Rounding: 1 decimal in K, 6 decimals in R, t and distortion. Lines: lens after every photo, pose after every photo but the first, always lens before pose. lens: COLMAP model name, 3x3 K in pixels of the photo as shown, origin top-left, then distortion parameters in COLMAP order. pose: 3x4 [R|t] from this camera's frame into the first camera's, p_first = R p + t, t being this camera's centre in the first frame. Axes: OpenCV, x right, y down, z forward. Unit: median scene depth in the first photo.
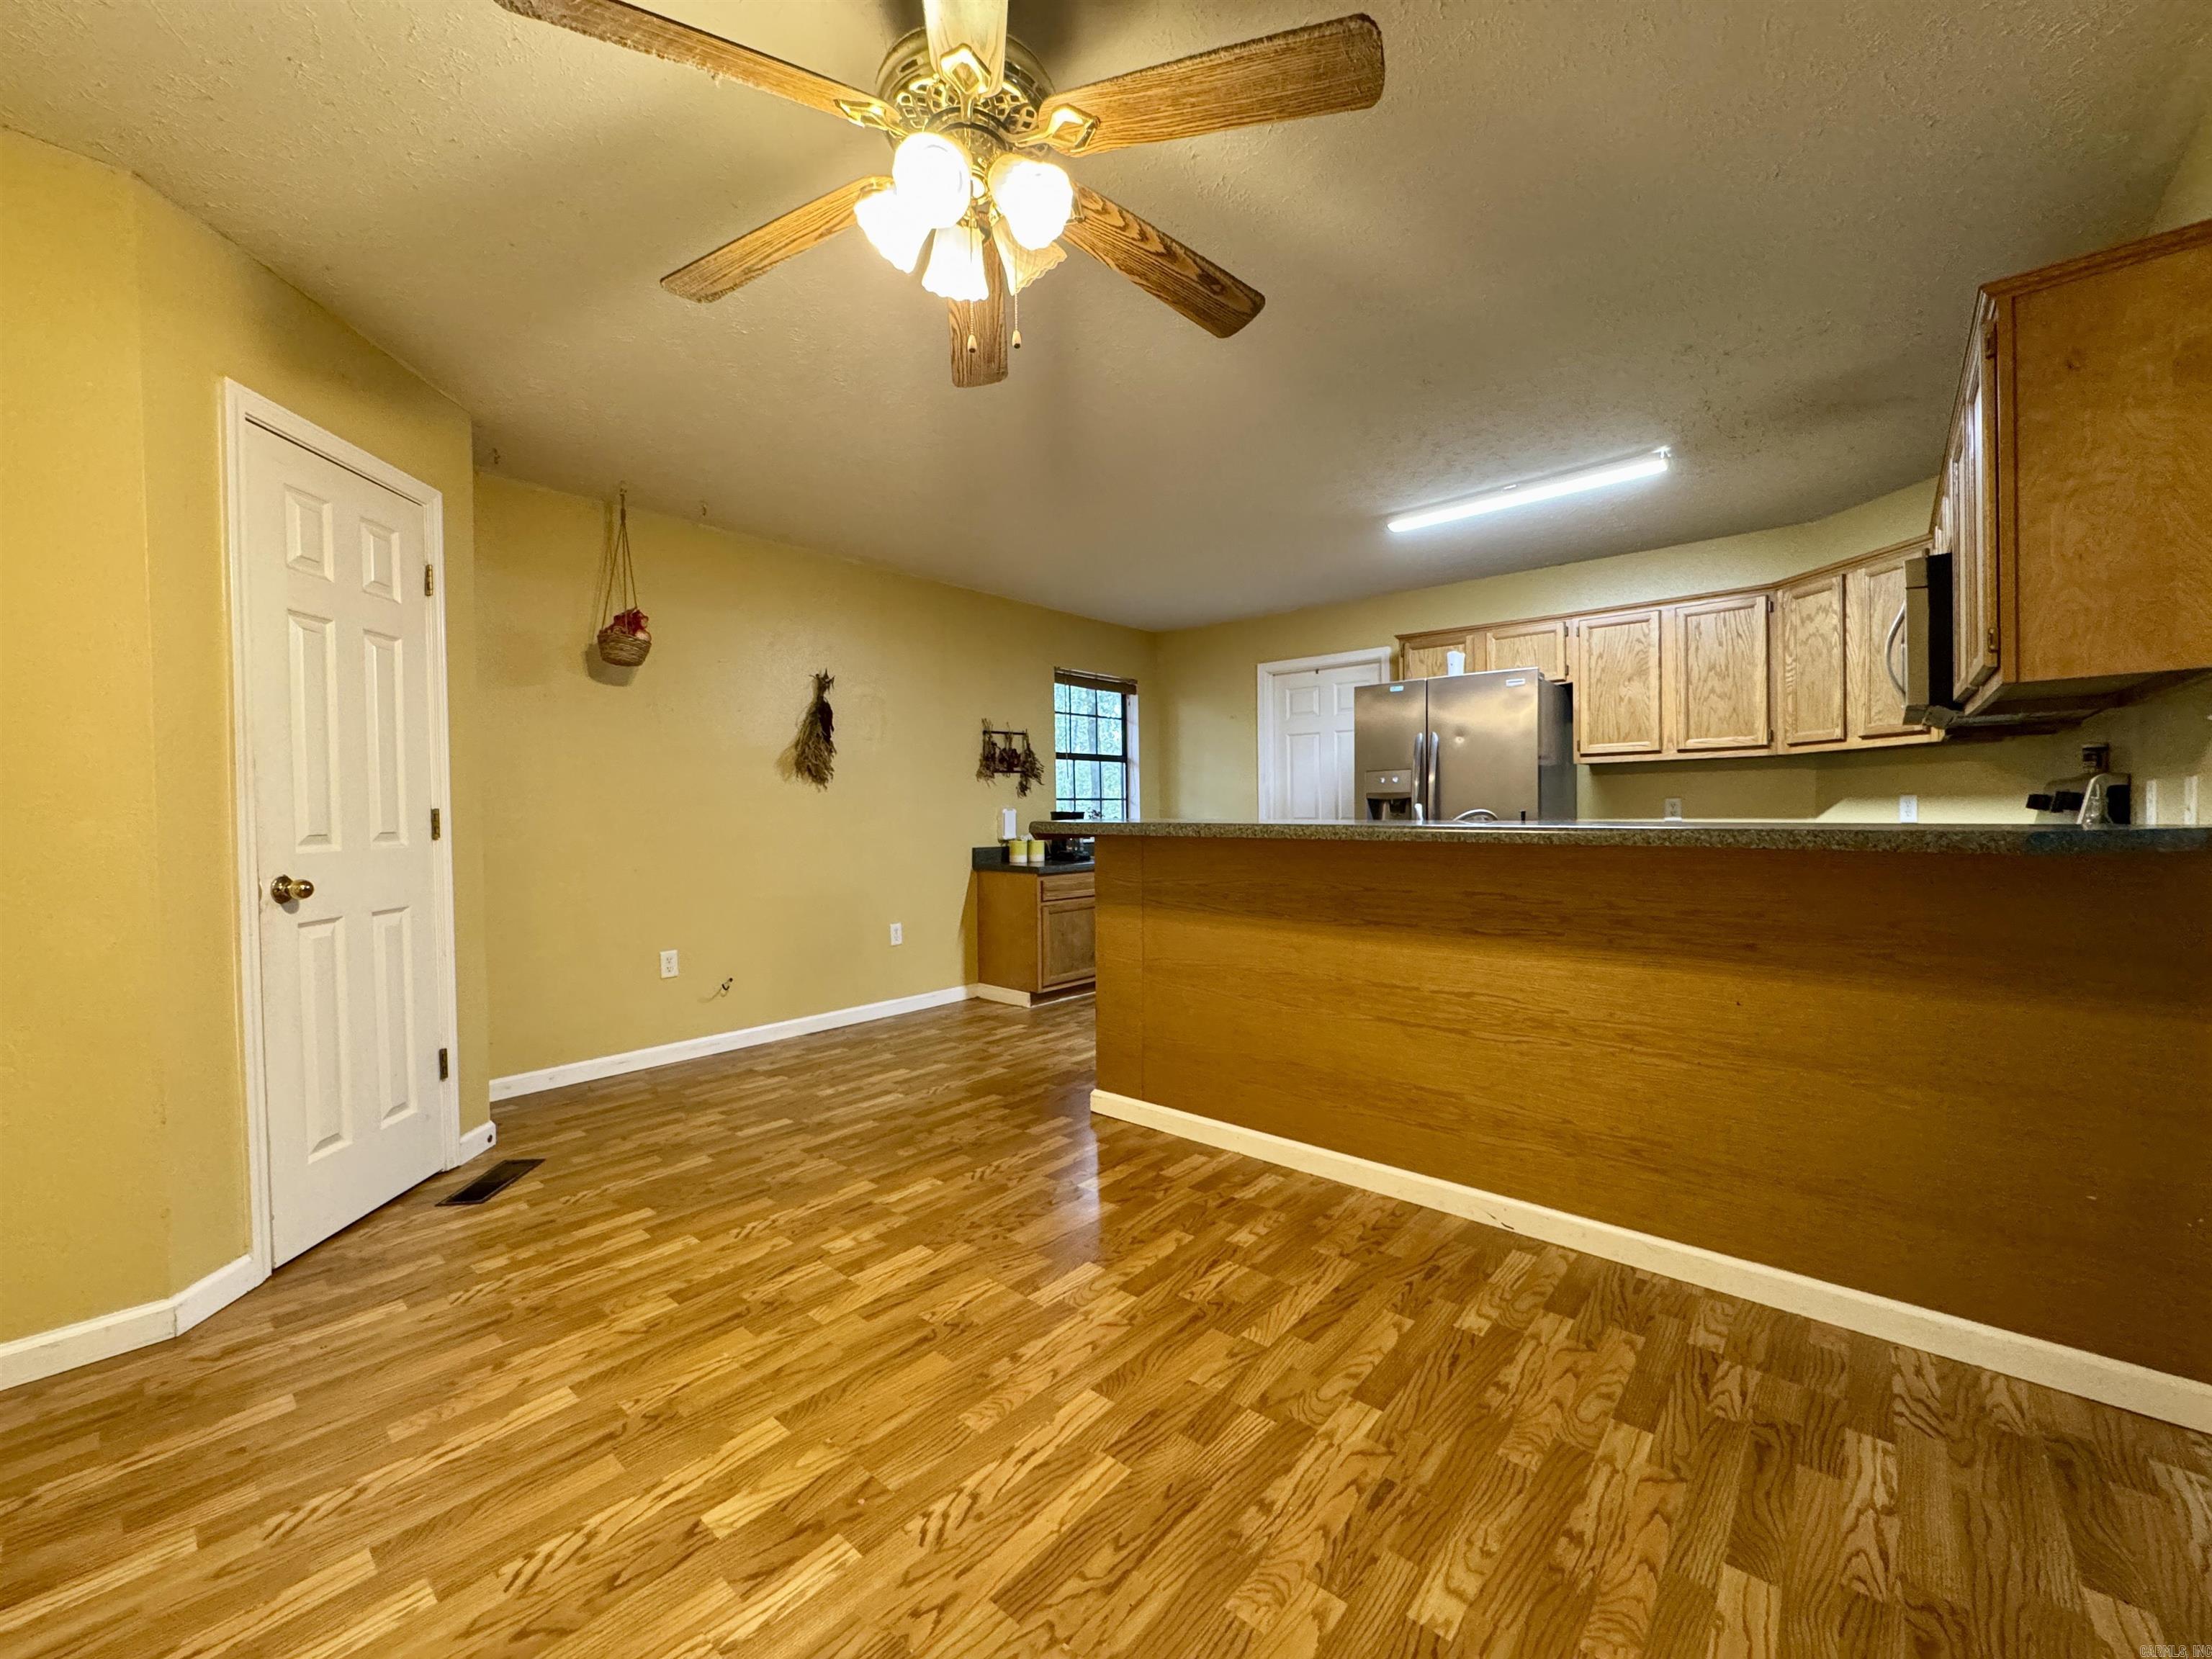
lens RADIAL K [[883.1, 0, 1107.1], [0, 883.1, 823.3], [0, 0, 1]] dist [-0.000569, 0.000115]
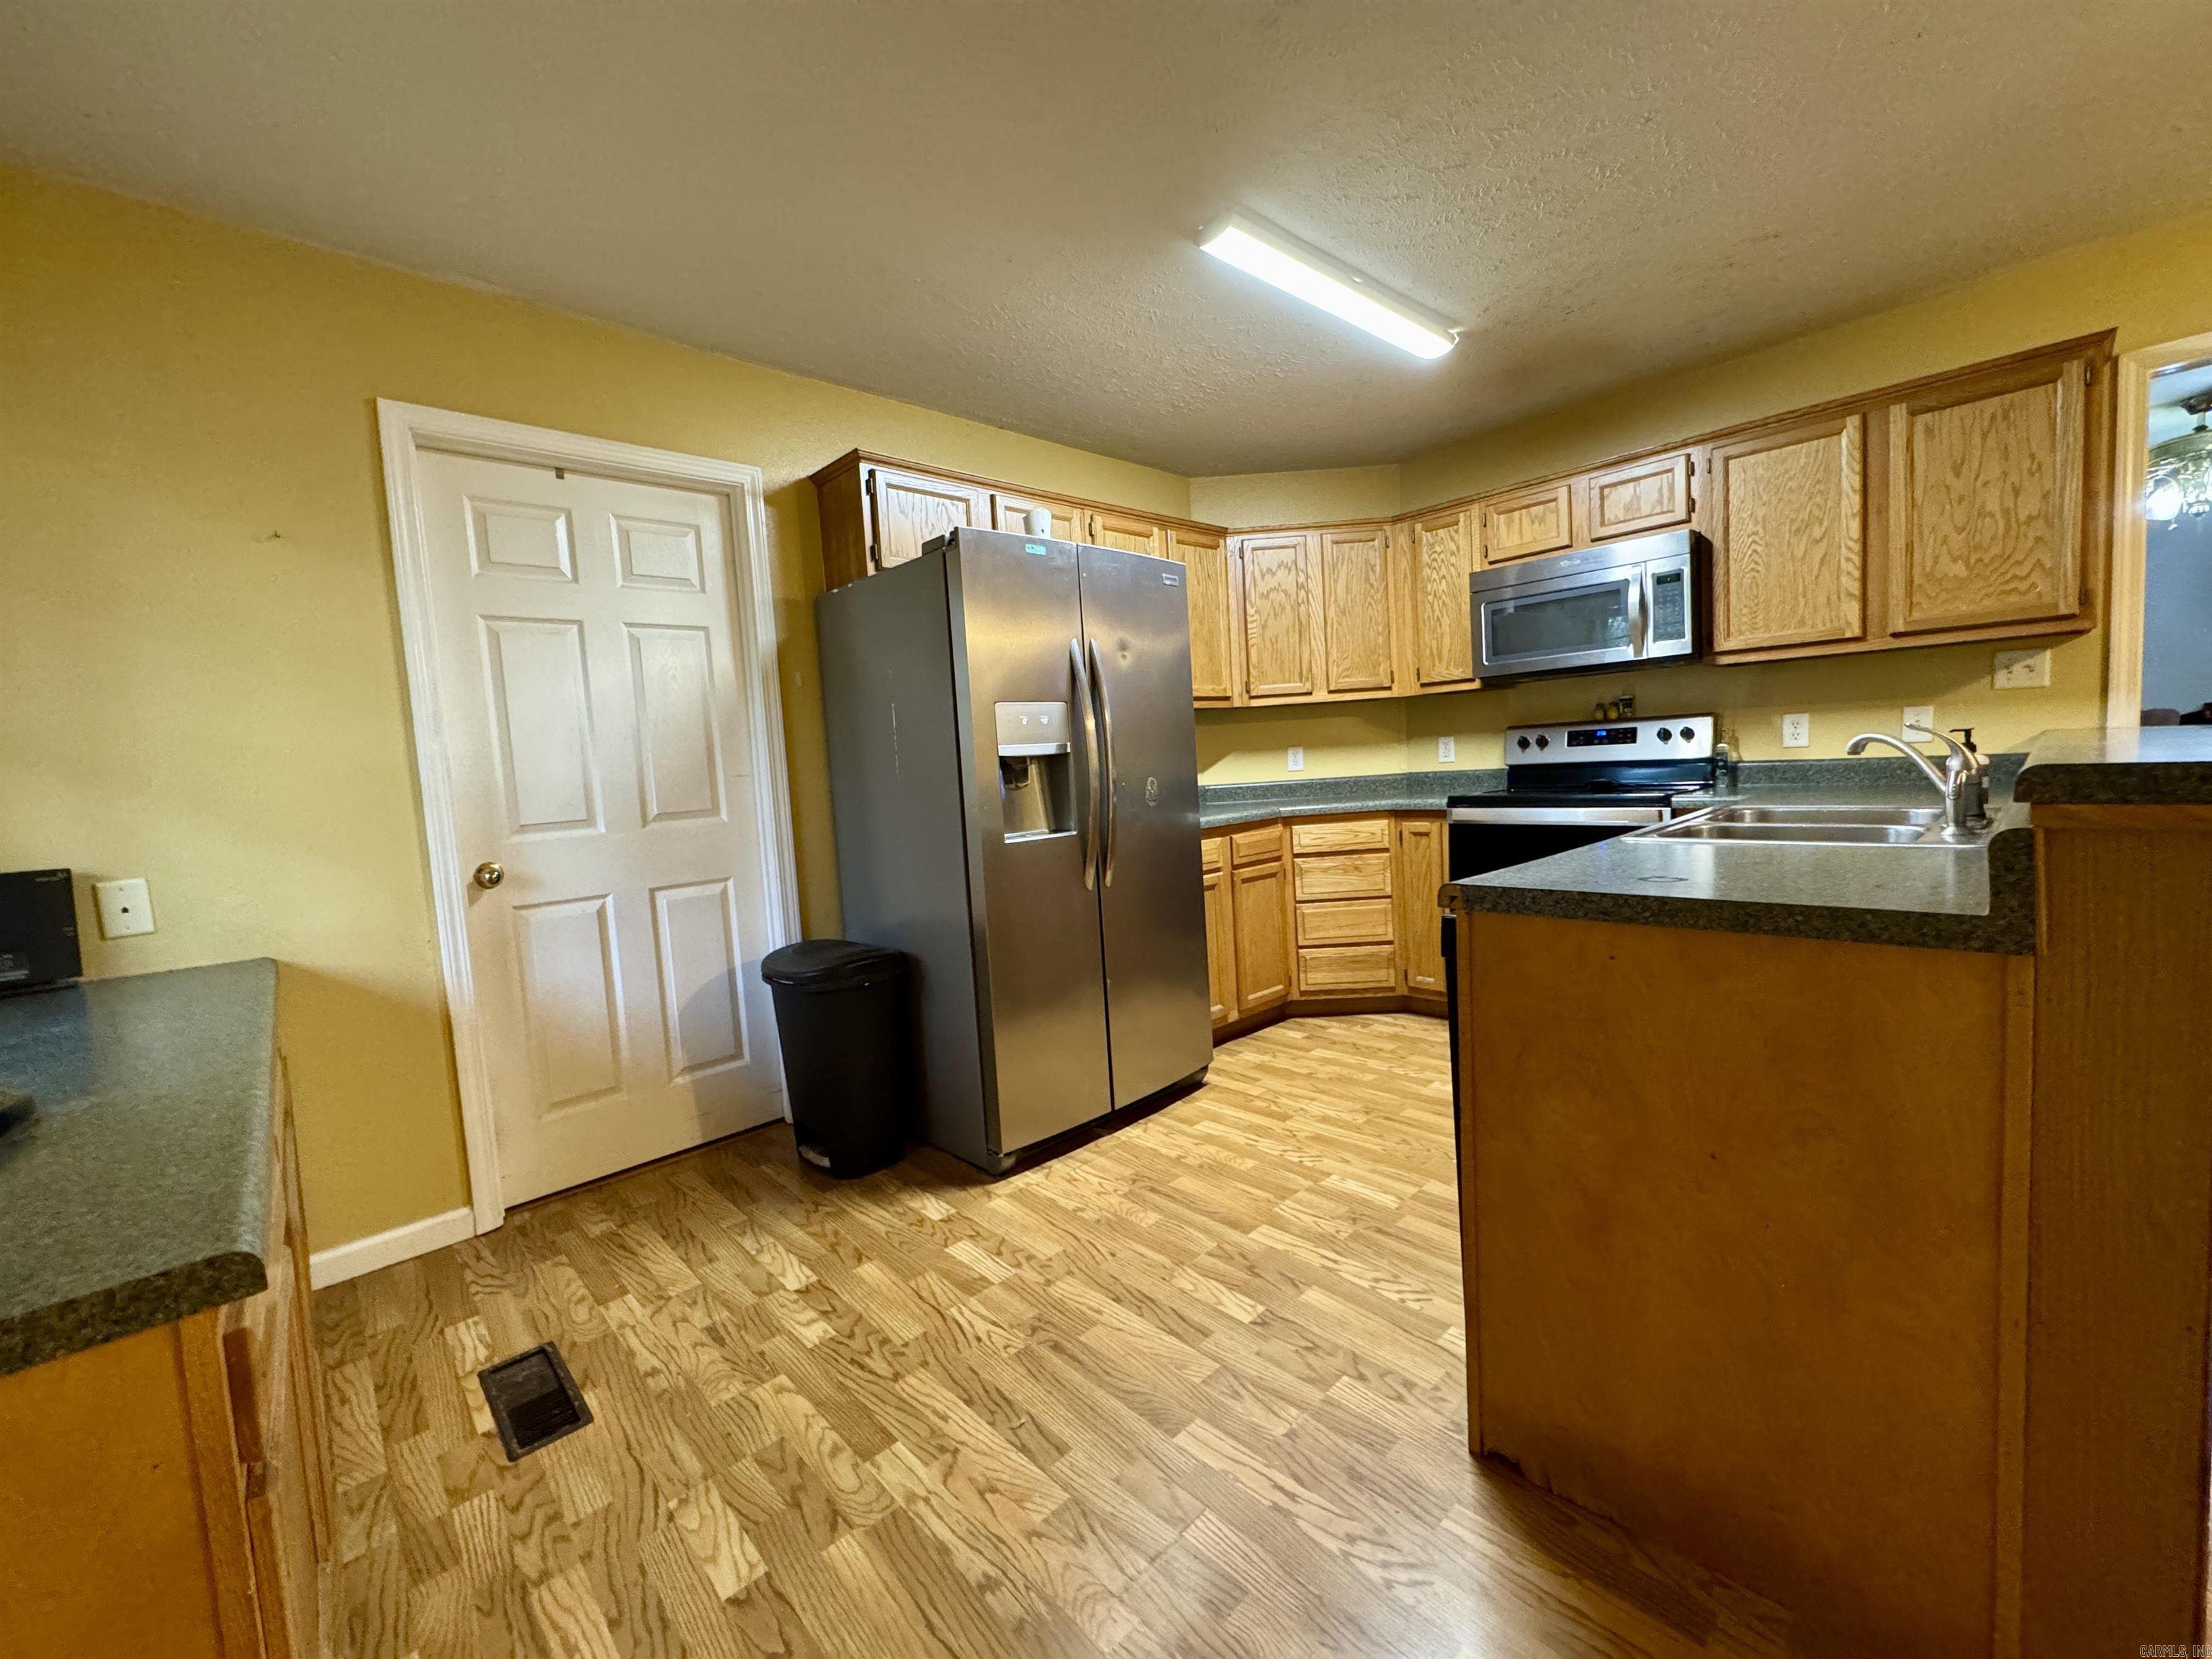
lens RADIAL K [[883.1, 0, 1102.7], [0, 883.1, 826.3], [0, 0, 1]] dist [-0.000569, 0.000115]
pose [[0.102020, -0.073080, 0.992094, -0.396829], [0.069440, 0.995388, 0.066182, -0.031110], [-0.992356, 0.062139, 0.106625, 1.660291]]
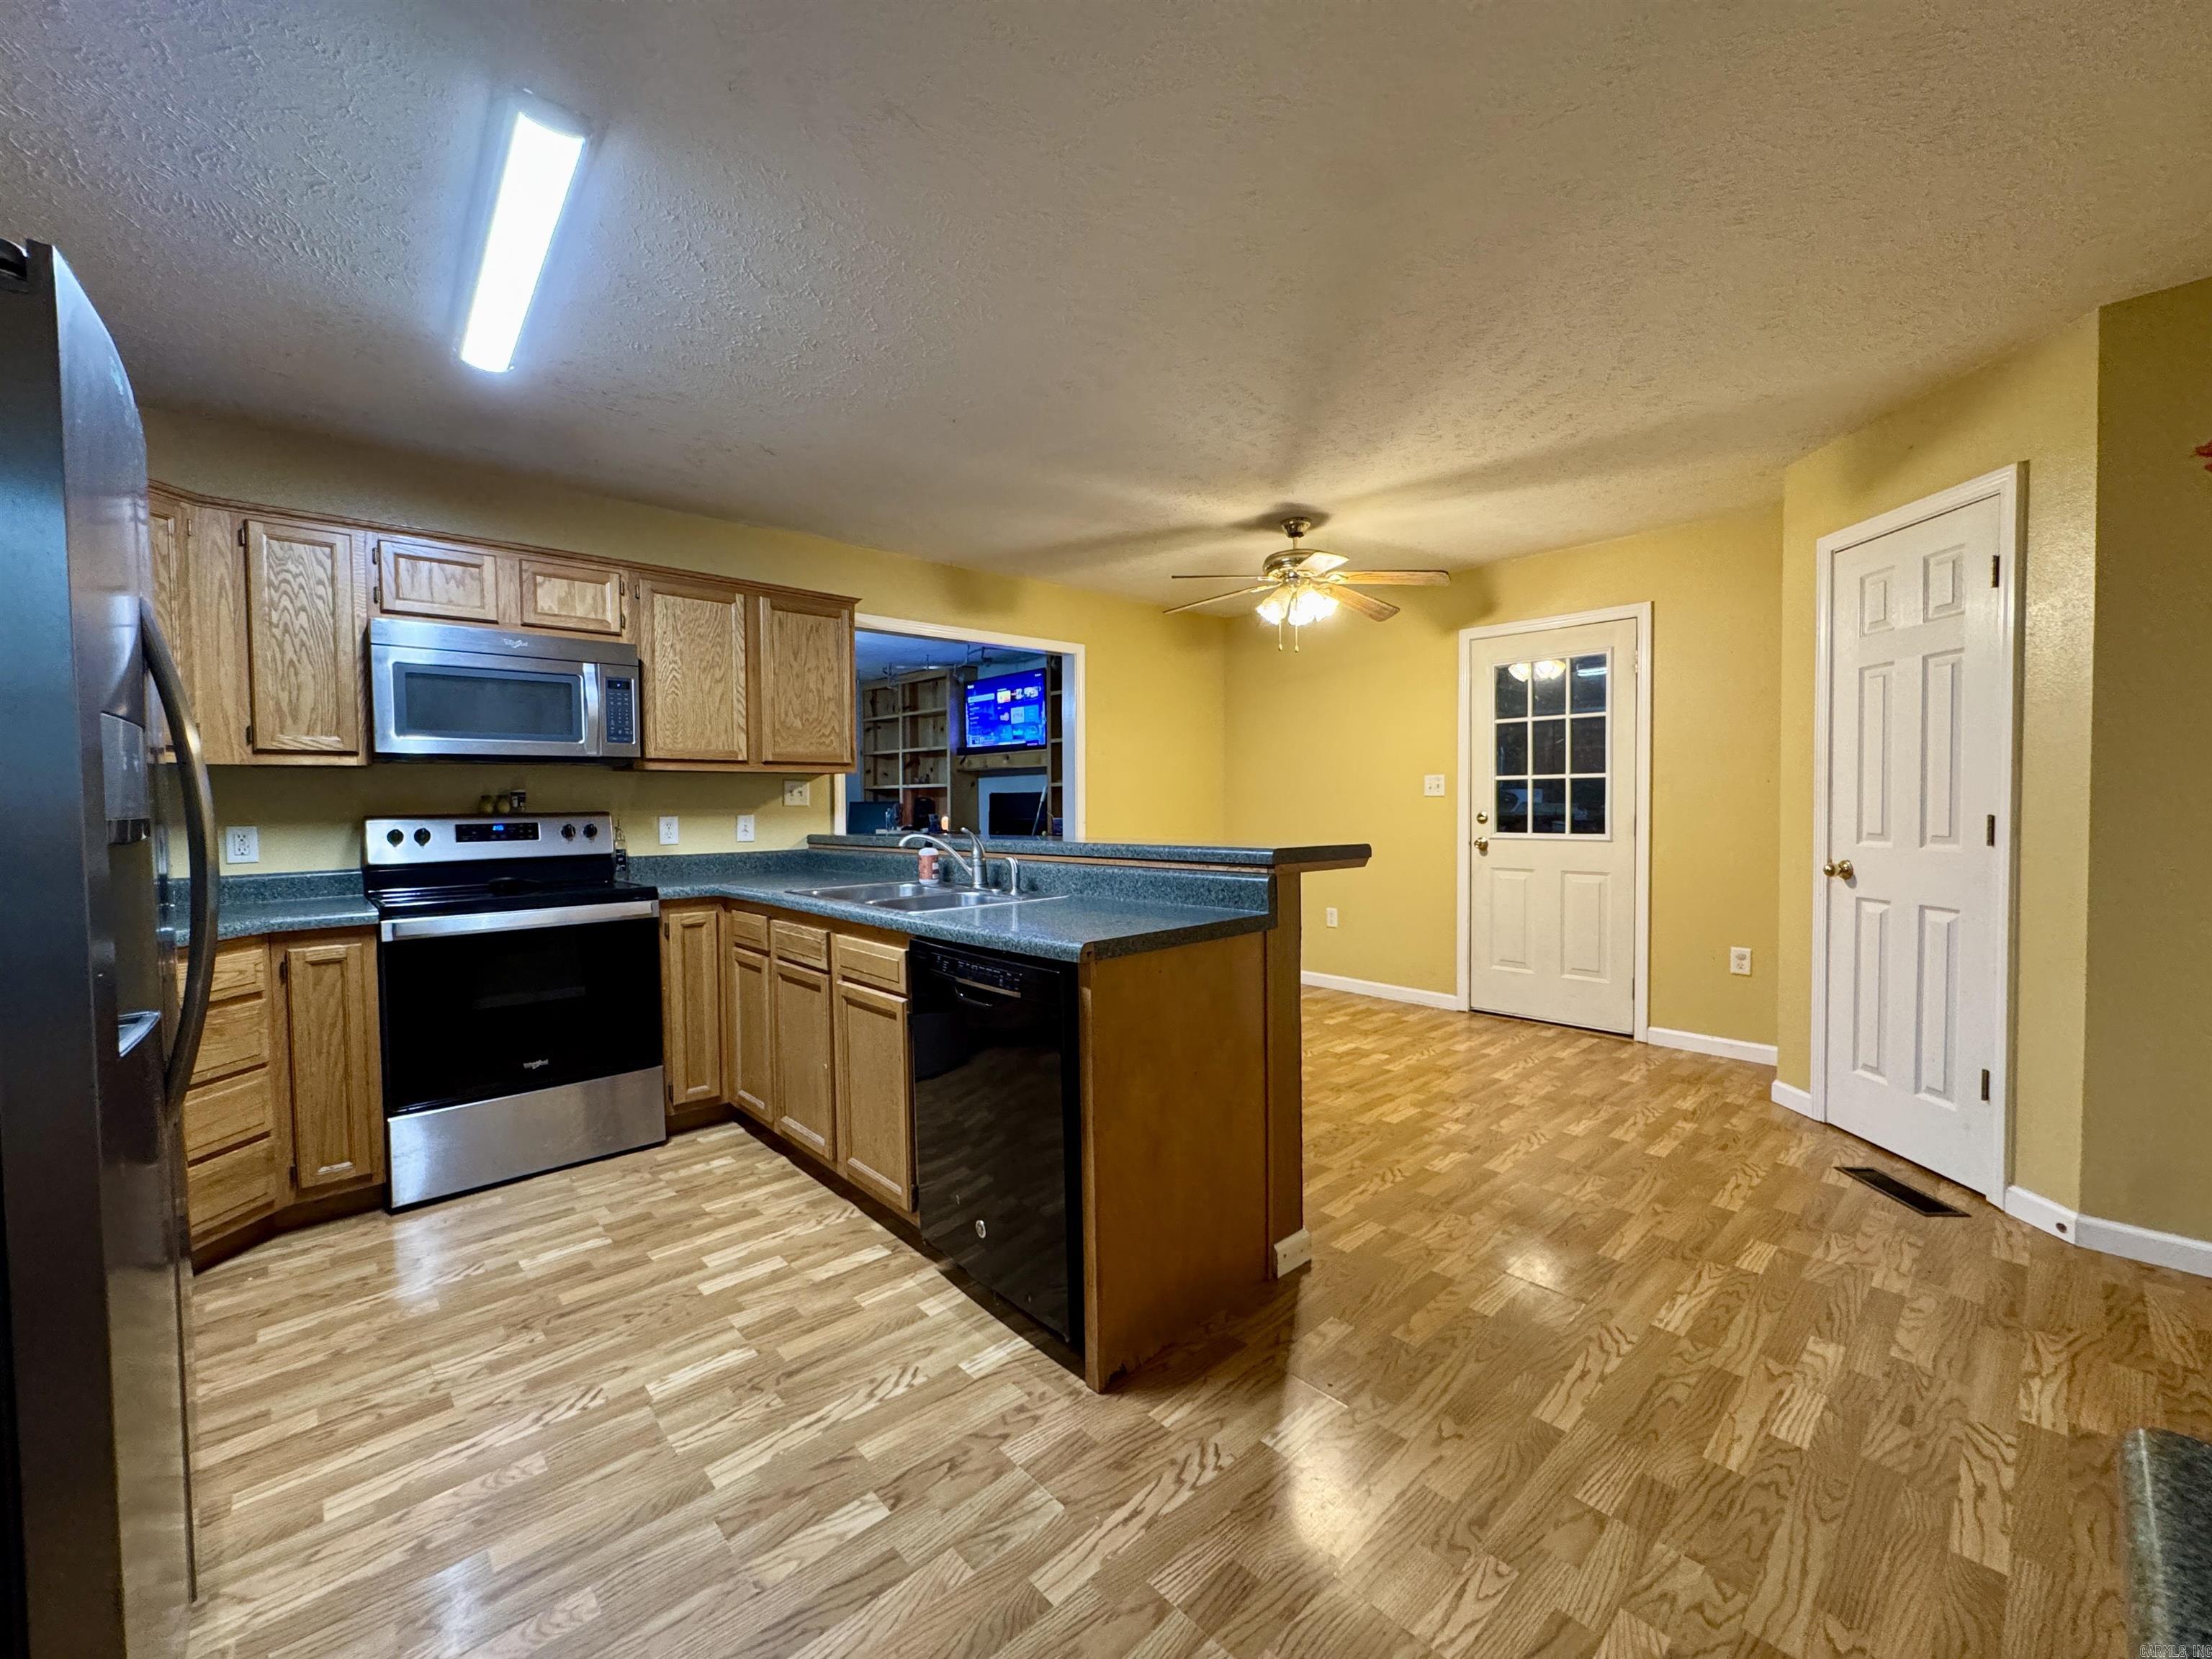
lens RADIAL K [[883.1, 0, 1105.7], [0, 883.1, 829.1], [0, 0, 1]] dist [-0.000569, 0.000115]
pose [[-0.993156, 0.016159, 0.115669, 0.074598], [0.021075, 0.998920, 0.041404, -0.064732], [-0.114875, 0.043558, -0.992425, 2.211314]]
